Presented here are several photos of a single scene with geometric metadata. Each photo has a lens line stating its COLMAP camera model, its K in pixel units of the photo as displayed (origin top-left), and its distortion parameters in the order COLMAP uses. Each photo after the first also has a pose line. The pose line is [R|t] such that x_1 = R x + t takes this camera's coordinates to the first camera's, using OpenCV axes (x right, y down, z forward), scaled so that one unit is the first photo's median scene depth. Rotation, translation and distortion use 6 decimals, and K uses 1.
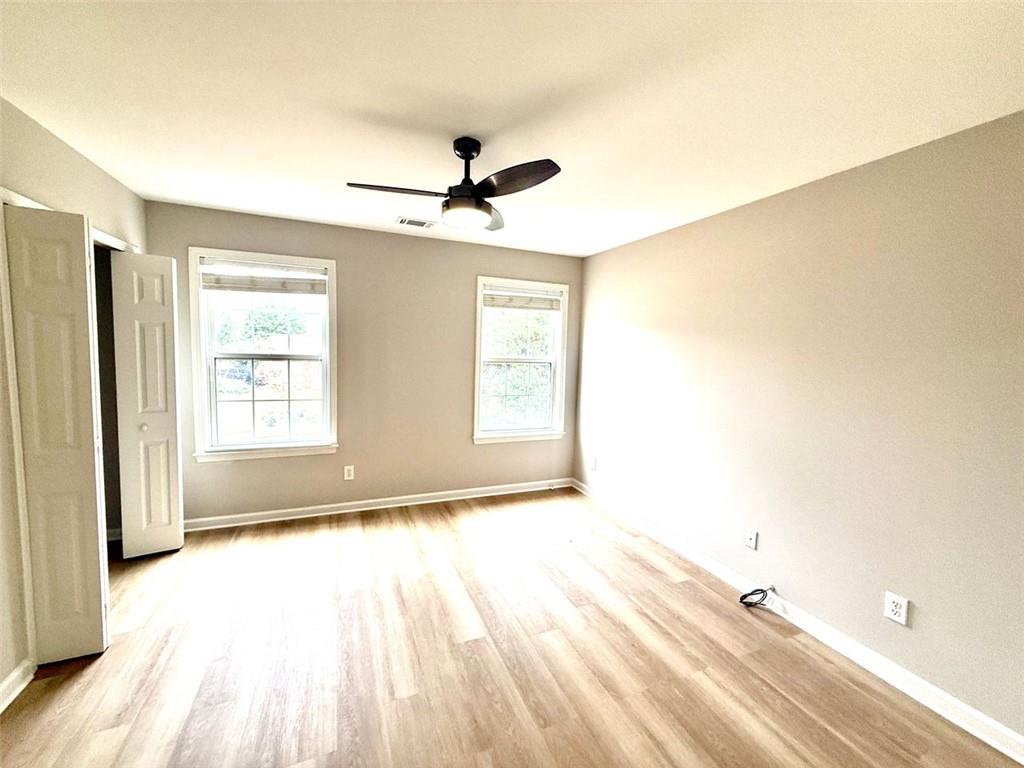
lens RADIAL K [[408.8, 0, 509.2], [0, 408.8, 384.3], [0, 0, 1]] dist [-0.000609, 0.000488]
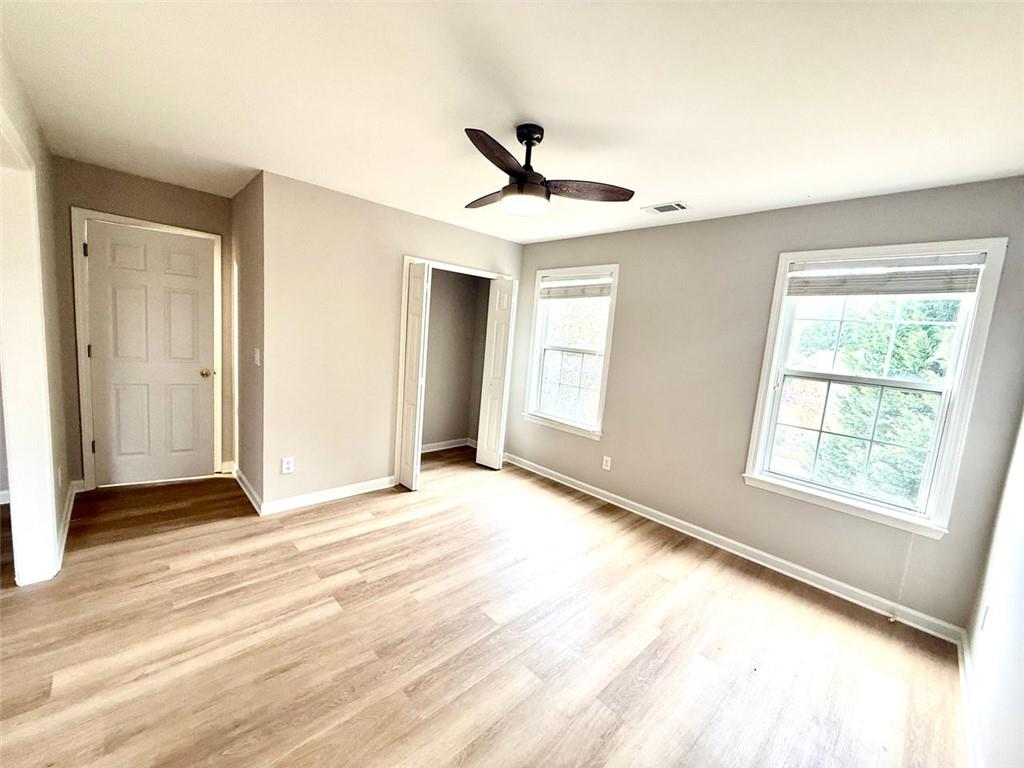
lens RADIAL K [[408.8, 0, 509.2], [0, 408.8, 384.3], [0, 0, 1]] dist [-0.000609, 0.000488]
pose [[0.360034, 0.115613, -0.925748, 0.575107], [-0.151814, 0.986326, 0.064136, -0.017343], [0.920504, 0.117451, 0.372663, 0.422218]]
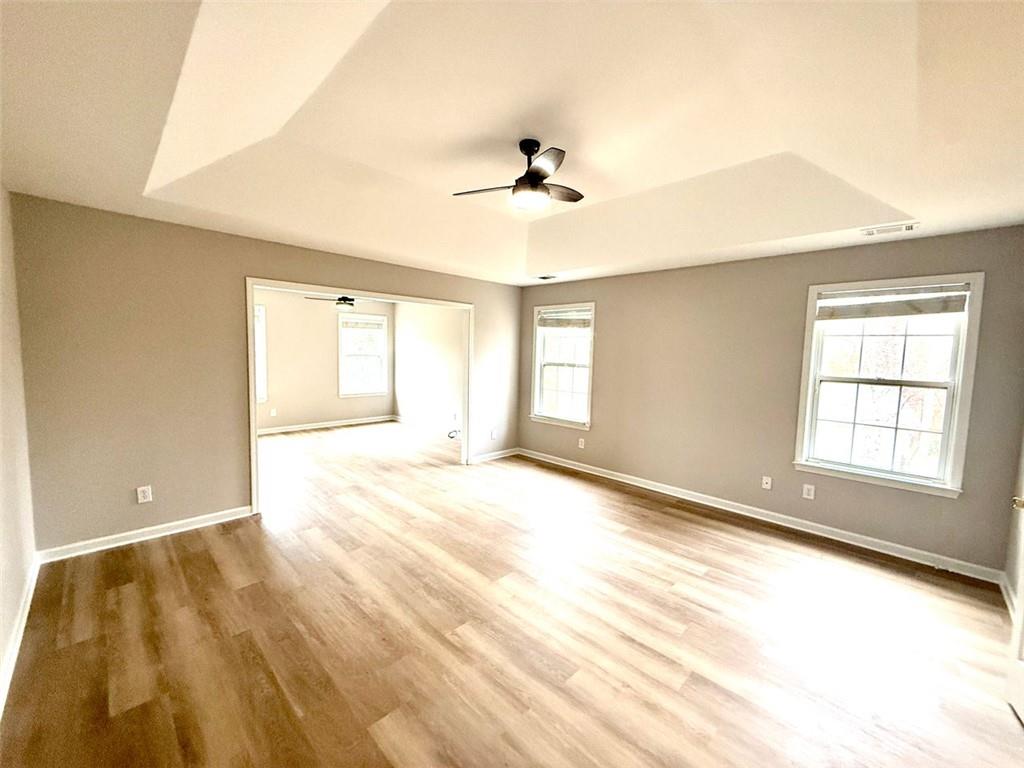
lens RADIAL K [[408.8, 0, 509.2], [0, 408.8, 384.3], [0, 0, 1]] dist [-0.000609, 0.000488]
pose [[0.925386, -0.038922, 0.377021, -0.093999], [0.036536, 0.999241, 0.013481, 0.115473], [-0.377260, 0.001300, 0.926106, -1.518618]]
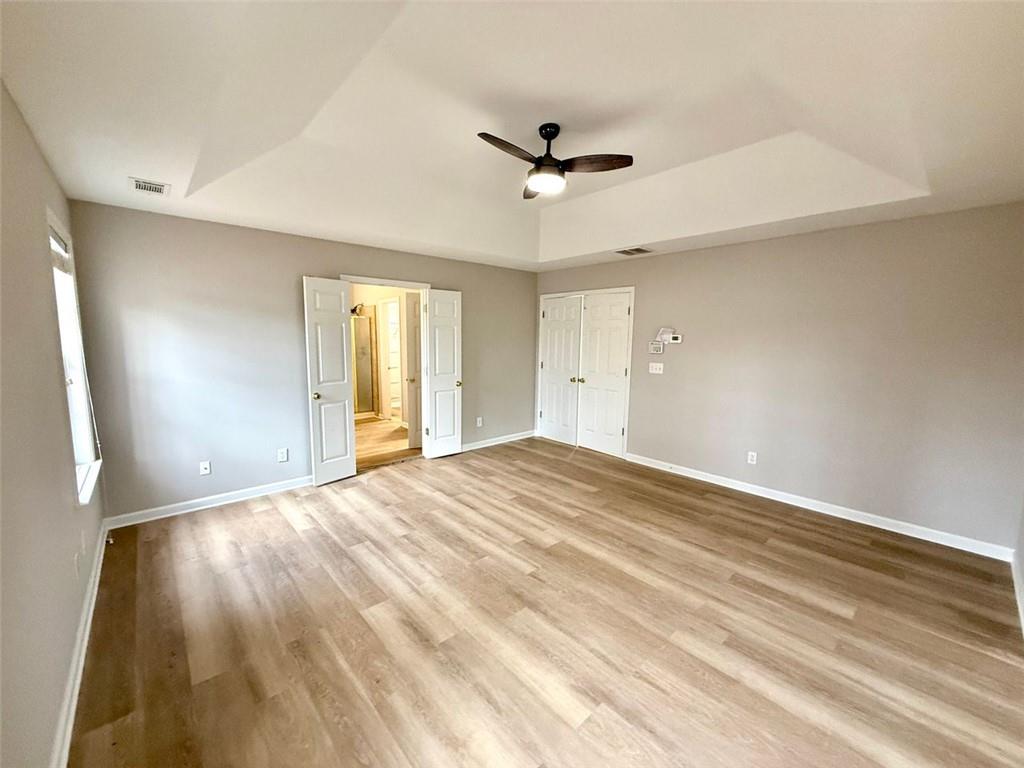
lens RADIAL K [[408.8, 0, 509.2], [0, 408.8, 384.3], [0, 0, 1]] dist [-0.000609, 0.000488]
pose [[-0.943967, -0.001814, -0.330035, 0.676559], [-0.068548, 0.979256, 0.190680, -0.009504], [0.322843, 0.202619, -0.924510, 0.189140]]
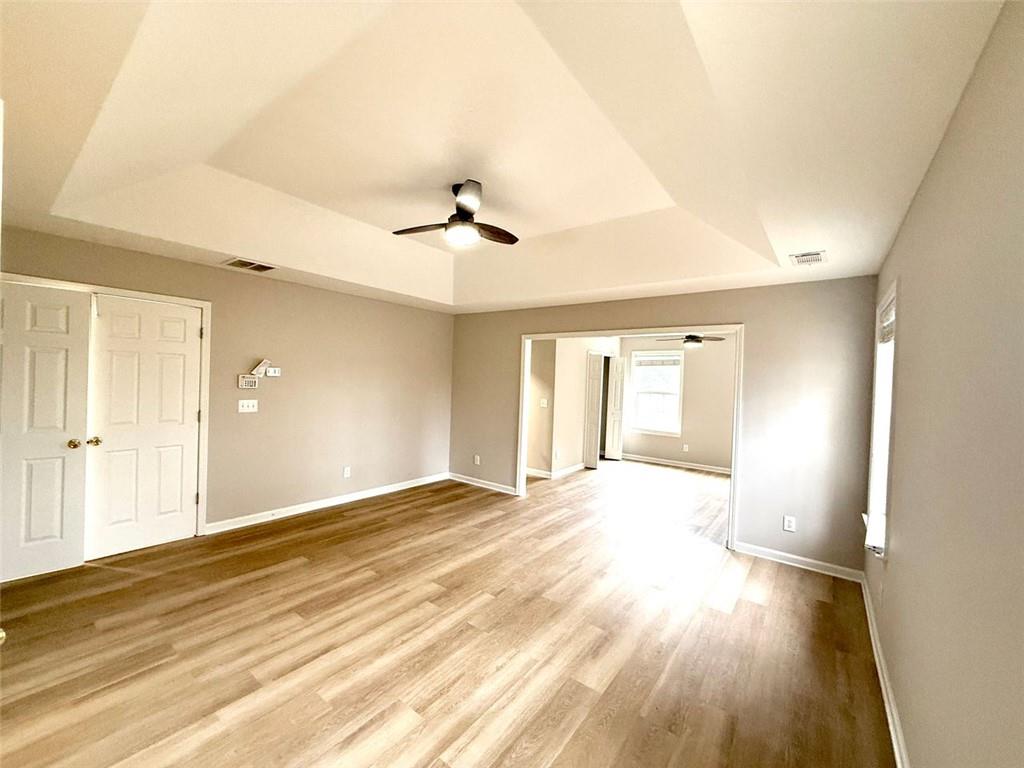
lens RADIAL K [[408.8, 0, 509.2], [0, 408.8, 384.3], [0, 0, 1]] dist [-0.000609, 0.000488]
pose [[0.494820, -0.000522, -0.868996, 1.200868], [-0.096969, 0.993721, -0.055813, 0.115314], [0.863569, 0.111883, 0.491662, -1.044892]]
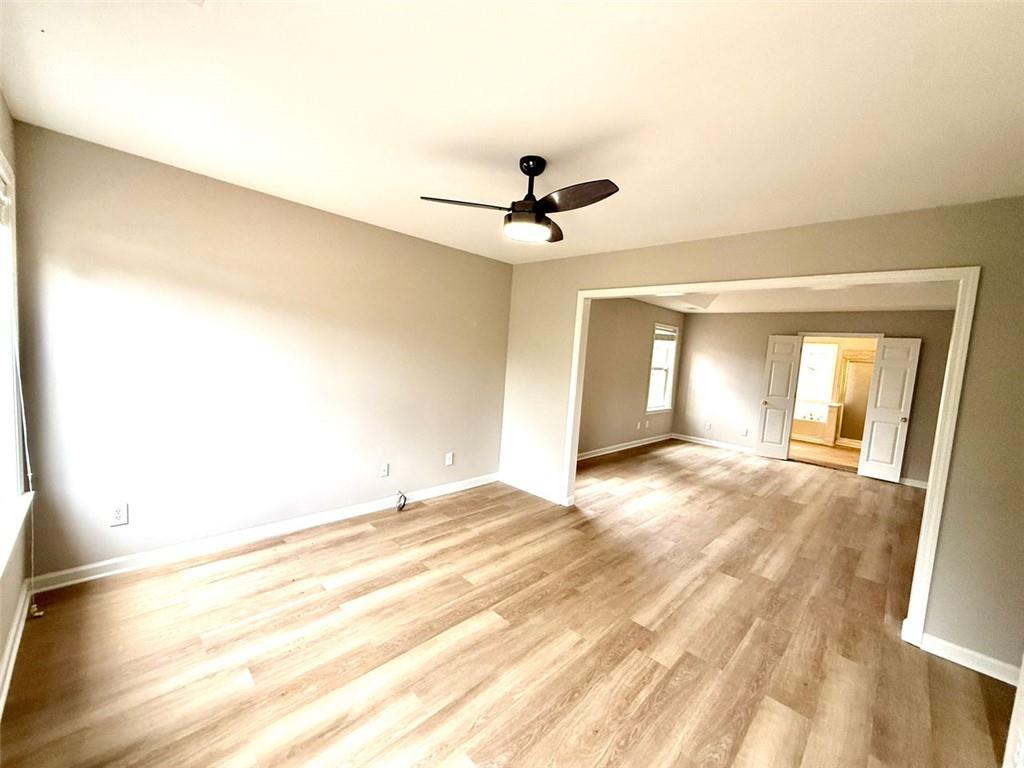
lens RADIAL K [[408.8, 0, 509.2], [0, 408.8, 384.3], [0, 0, 1]] dist [-0.000609, 0.000488]
pose [[-0.381241, -0.134877, 0.914584, -0.729775], [-0.001477, 0.989388, 0.145293, -0.111639], [-0.924474, 0.054041, -0.377395, 0.966630]]
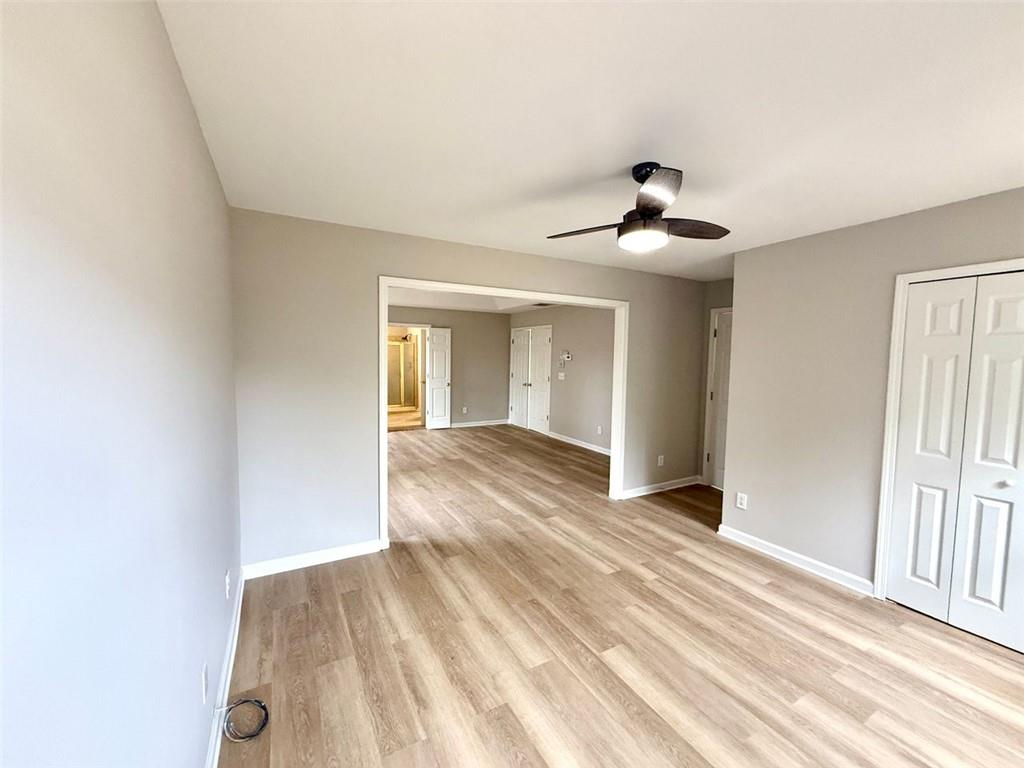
lens RADIAL K [[408.8, 0, 509.2], [0, 408.8, 384.3], [0, 0, 1]] dist [-0.000609, 0.000488]
pose [[-0.992471, -0.038093, -0.116408, 0.218044], [-0.055913, 0.986507, 0.153876, -0.125997], [0.108976, 0.159226, -0.981209, 1.332463]]
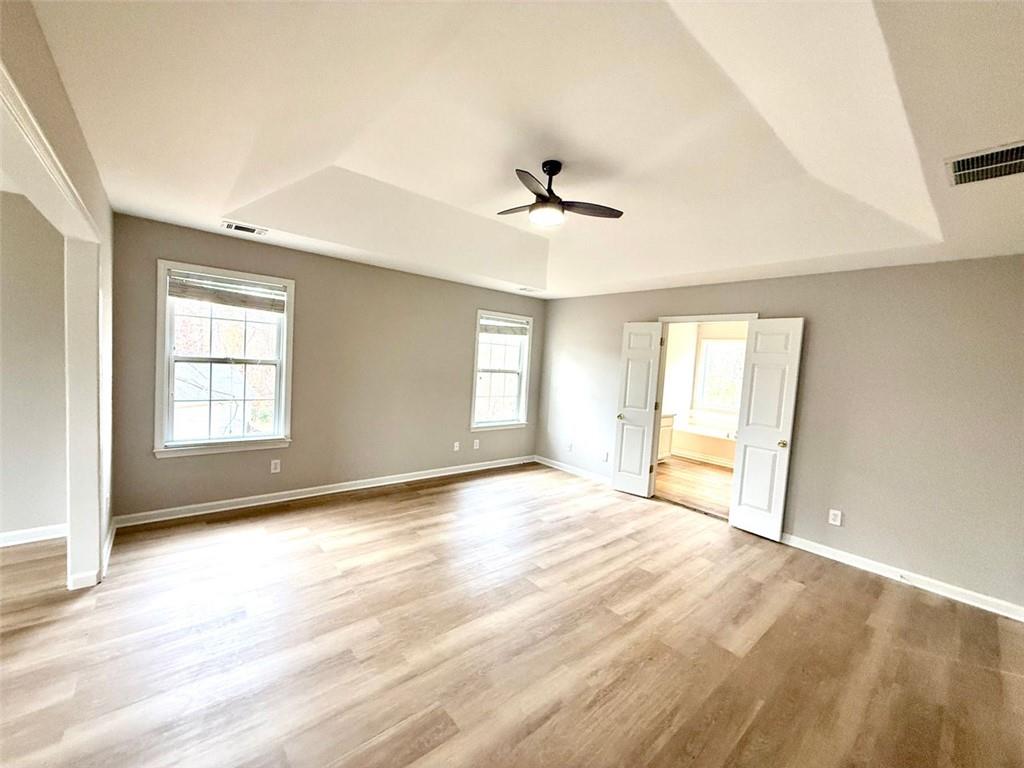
lens RADIAL K [[408.8, 0, 509.2], [0, 408.8, 384.3], [0, 0, 1]] dist [-0.000609, 0.000488]
pose [[-0.301660, -0.108644, 0.947205, -0.606860], [0.011779, 0.992986, 0.117647, -0.005673], [-0.953343, 0.046646, -0.298264, -0.321454]]
